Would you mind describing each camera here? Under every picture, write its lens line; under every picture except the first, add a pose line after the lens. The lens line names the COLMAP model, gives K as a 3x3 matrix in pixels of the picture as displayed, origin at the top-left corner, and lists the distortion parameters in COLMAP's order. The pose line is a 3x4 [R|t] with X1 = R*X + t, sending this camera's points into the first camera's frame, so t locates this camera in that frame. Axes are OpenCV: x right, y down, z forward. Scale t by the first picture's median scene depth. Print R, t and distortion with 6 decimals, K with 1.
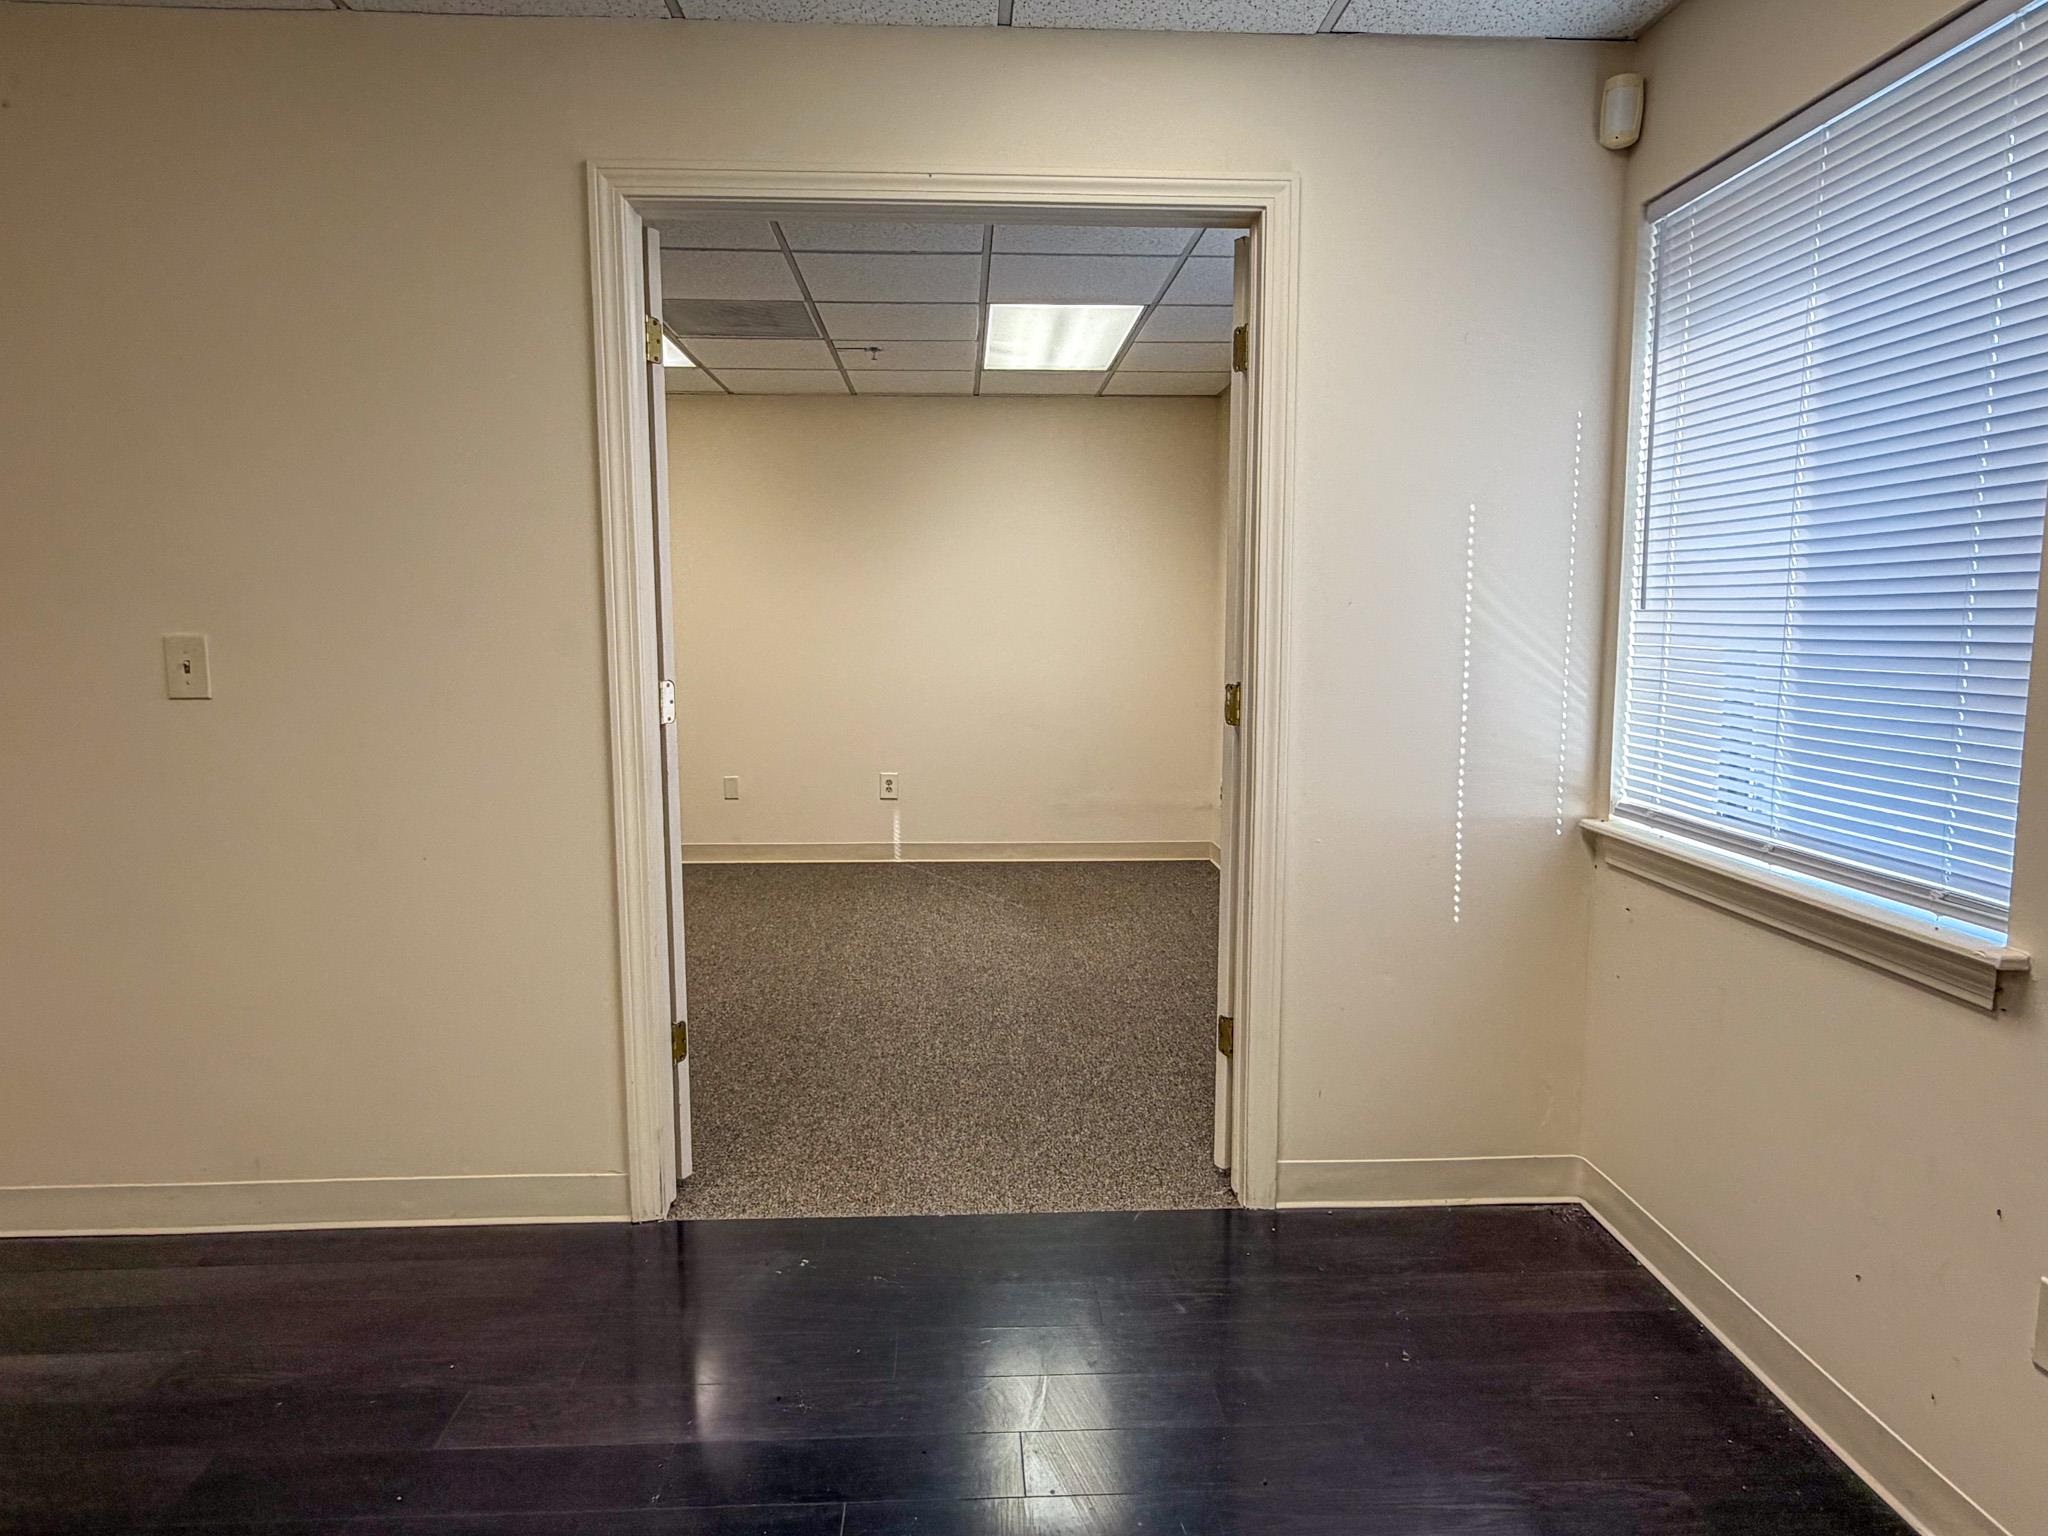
lens RADIAL K [[1262.4, 0, 1024.5], [0, 1262.4, 768.0], [0, 0, 1]] dist [0.000901, 0.000985]
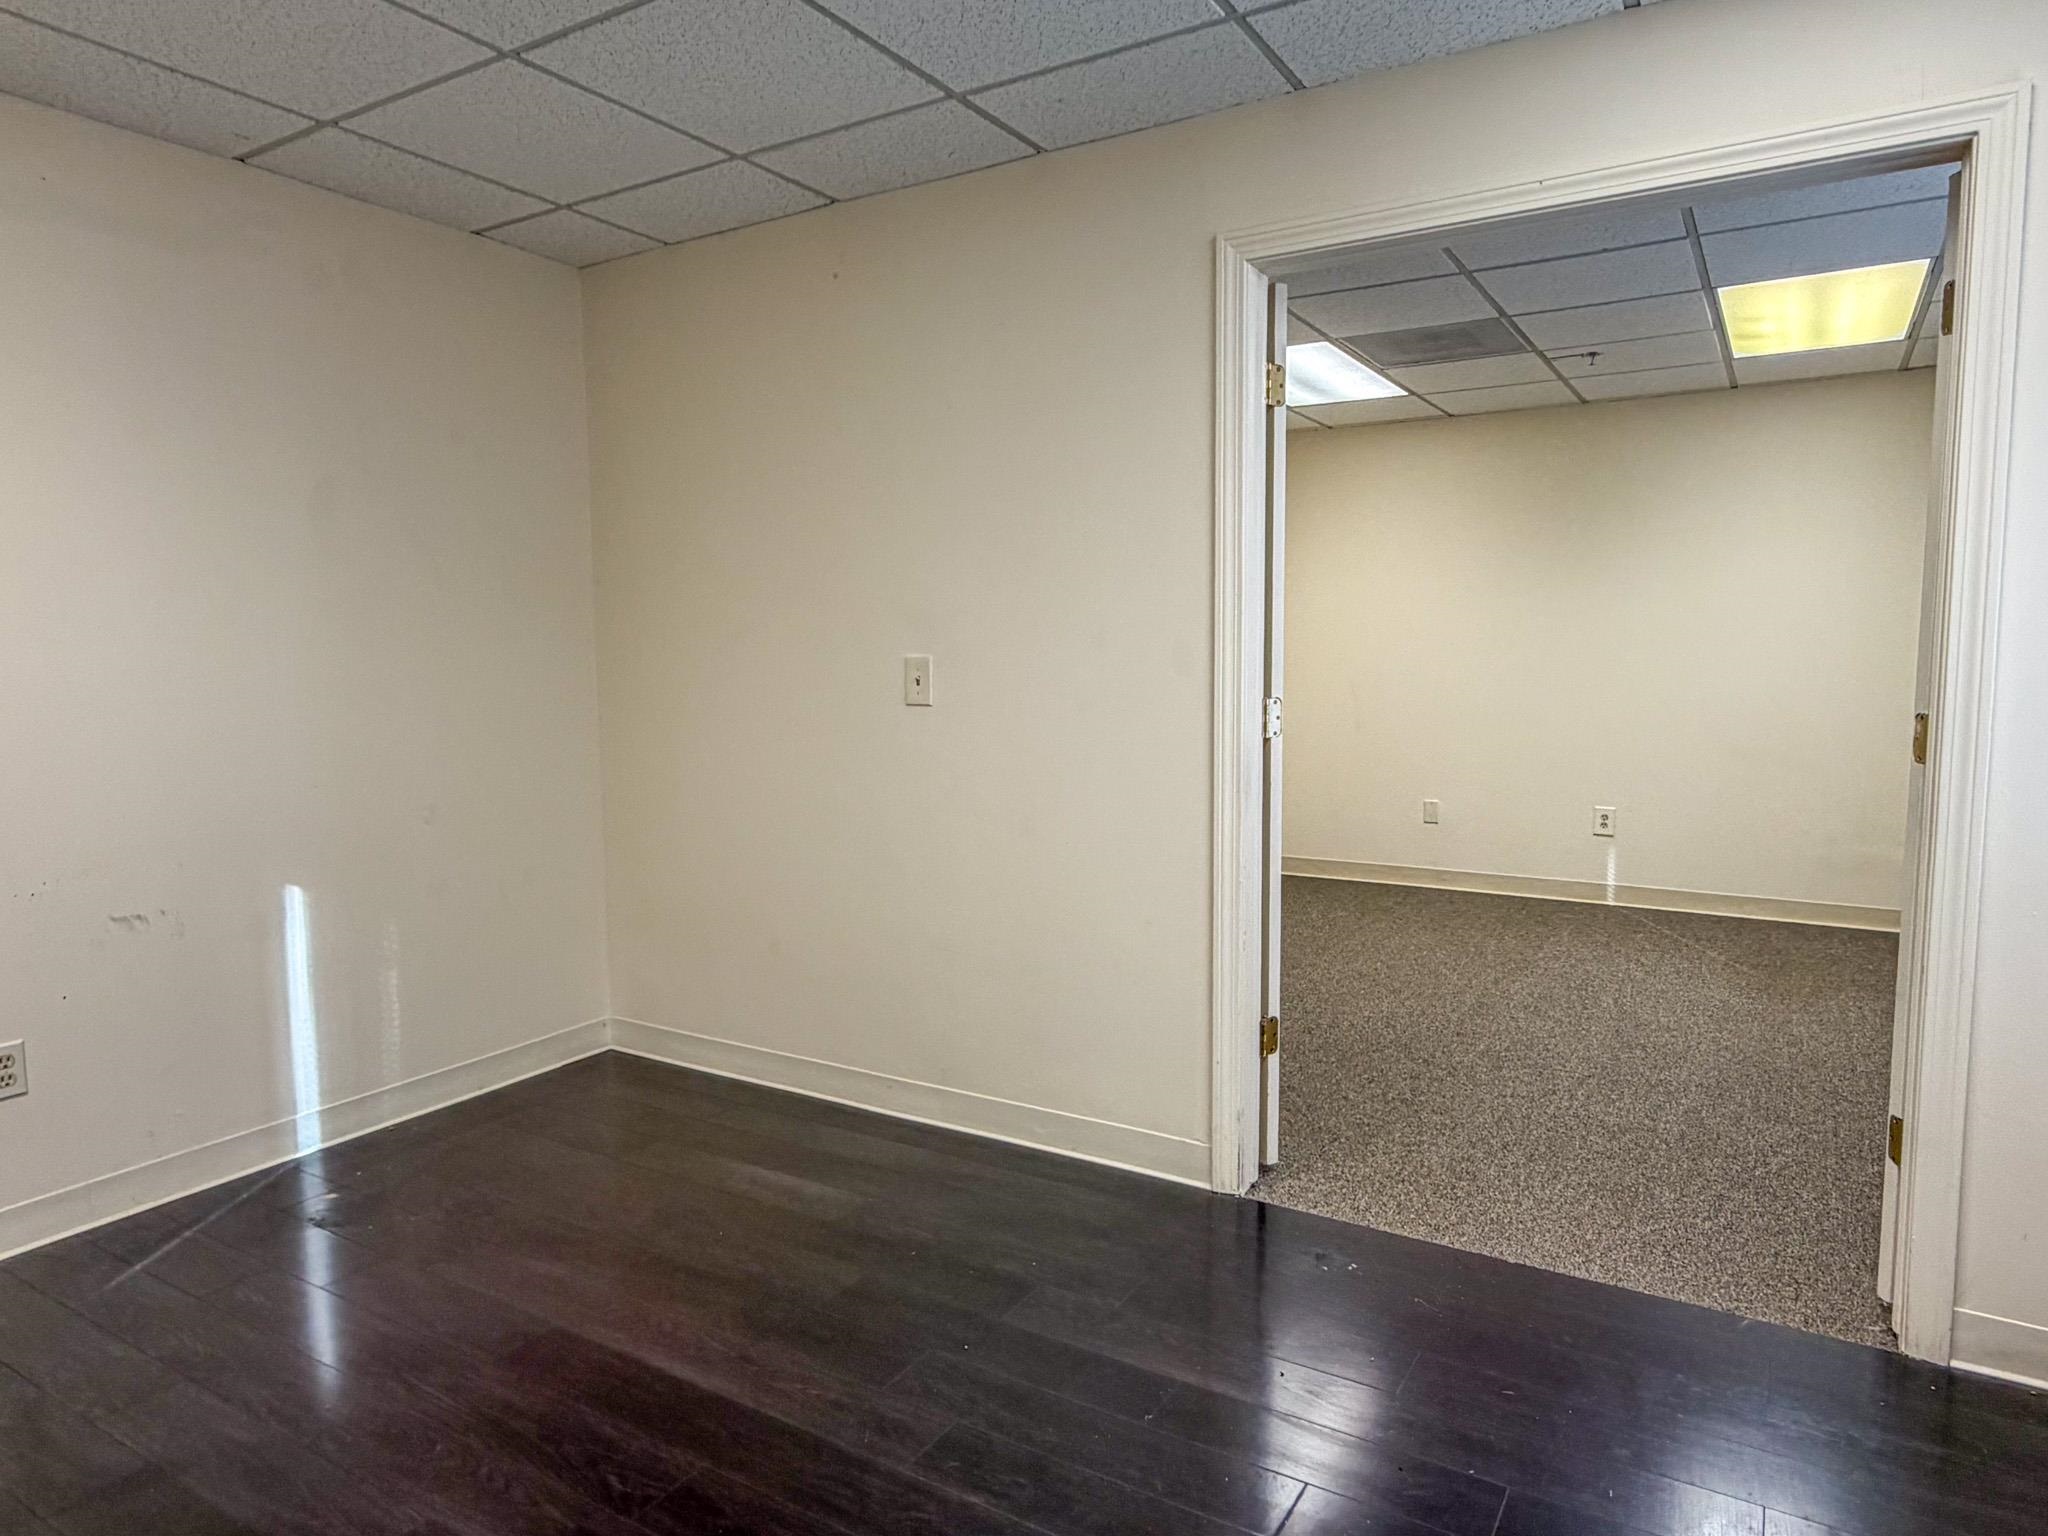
lens RADIAL K [[1262.4, 0, 1017.3], [0, 1262.4, 766.5], [0, 0, 1]] dist [0.000901, 0.000985]
pose [[0.822915, 0.047598, -0.566167, 0.147387], [-0.059426, 0.998230, -0.002452, 0.004867], [0.565048, 0.035663, 0.824287, -0.011662]]
